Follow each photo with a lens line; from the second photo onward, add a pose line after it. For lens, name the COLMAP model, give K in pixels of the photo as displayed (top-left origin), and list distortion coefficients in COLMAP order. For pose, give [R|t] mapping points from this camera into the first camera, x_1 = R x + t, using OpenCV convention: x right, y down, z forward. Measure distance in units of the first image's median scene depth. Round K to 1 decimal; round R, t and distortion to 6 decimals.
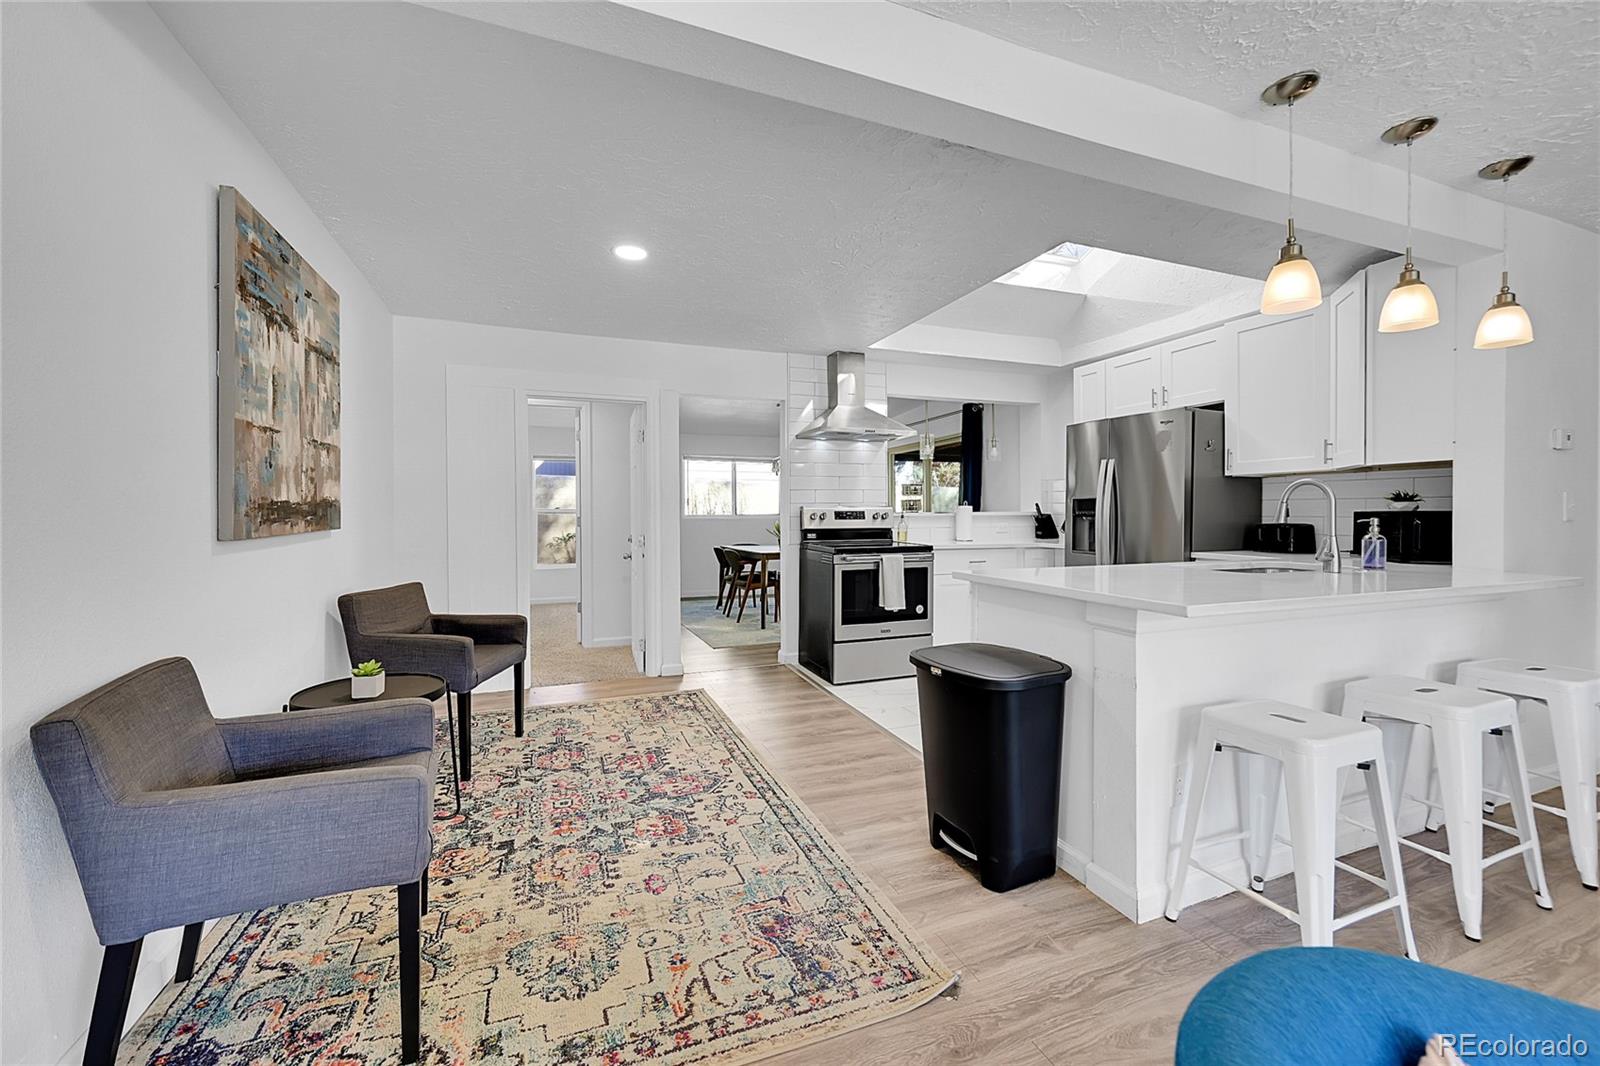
lens RADIAL K [[637.6, 0, 796.0], [0, 637.6, 520.0], [0, 0, 1]] dist [0.001220, 0.000142]
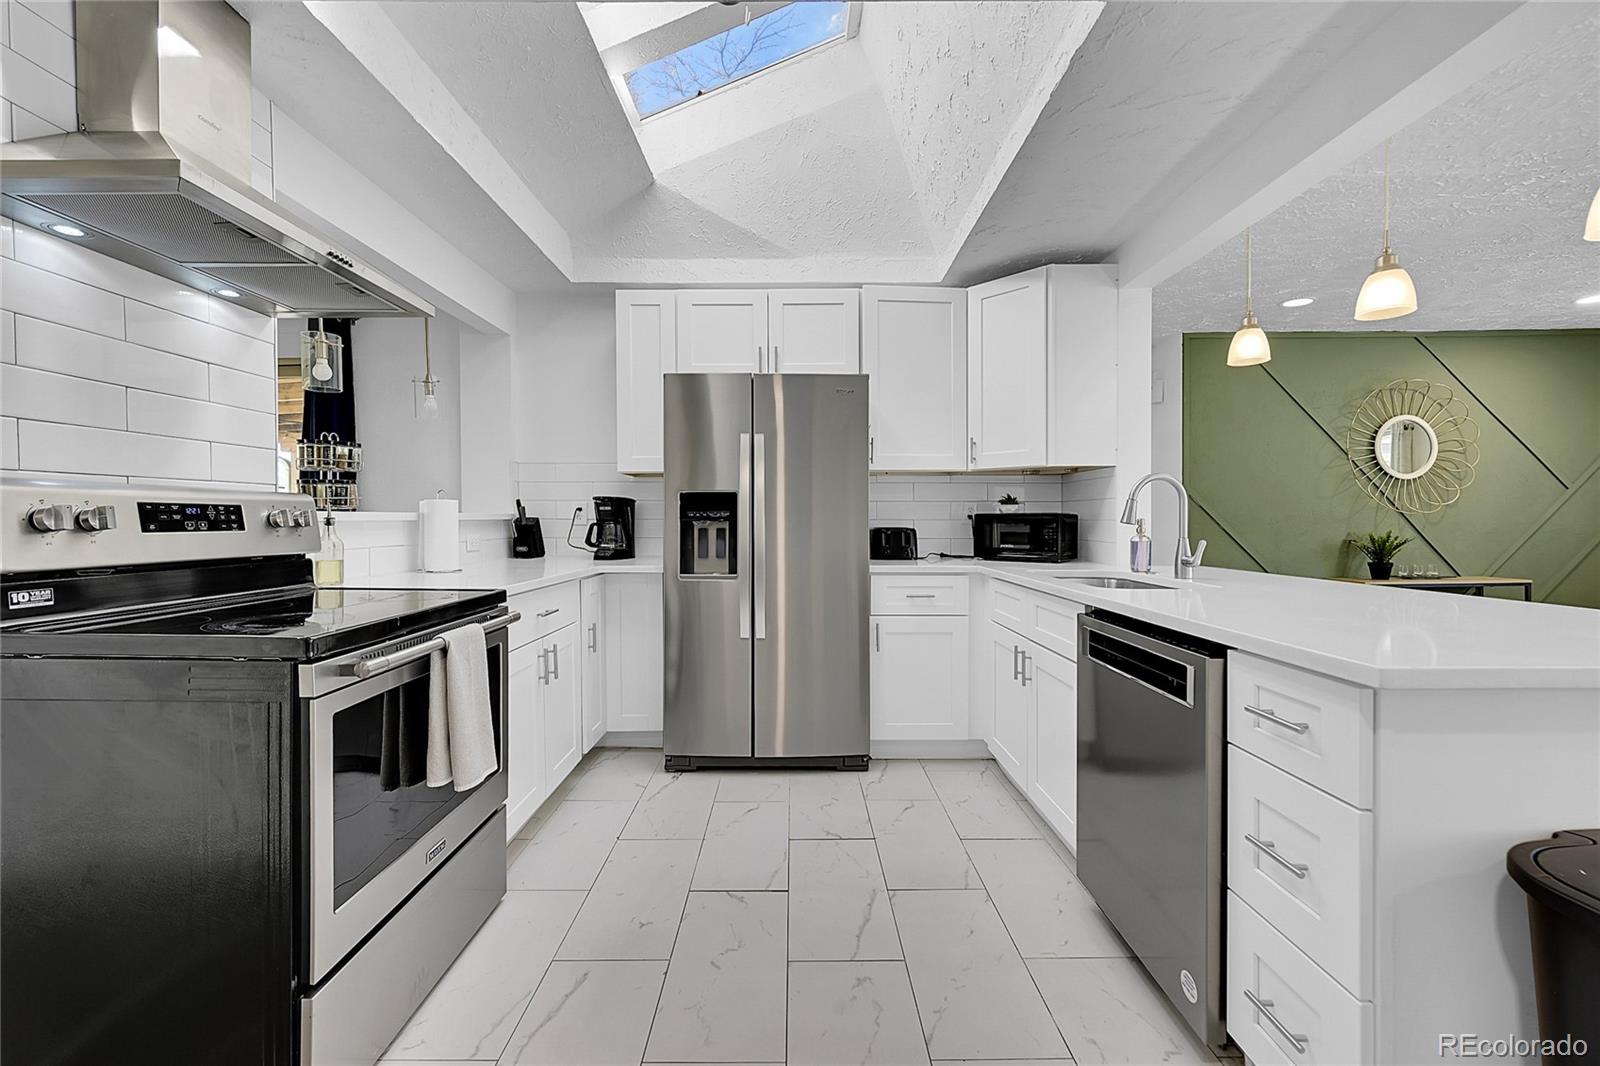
lens RADIAL K [[637.6, 0, 796.0], [0, 637.6, 520.0], [0, 0, 1]] dist [0.001220, 0.000142]
pose [[0.365807, 0.000519, 0.930691, -0.098713], [0.010490, 0.999934, -0.004681, -0.001601], [-0.930632, 0.011475, 0.365777, 0.622992]]
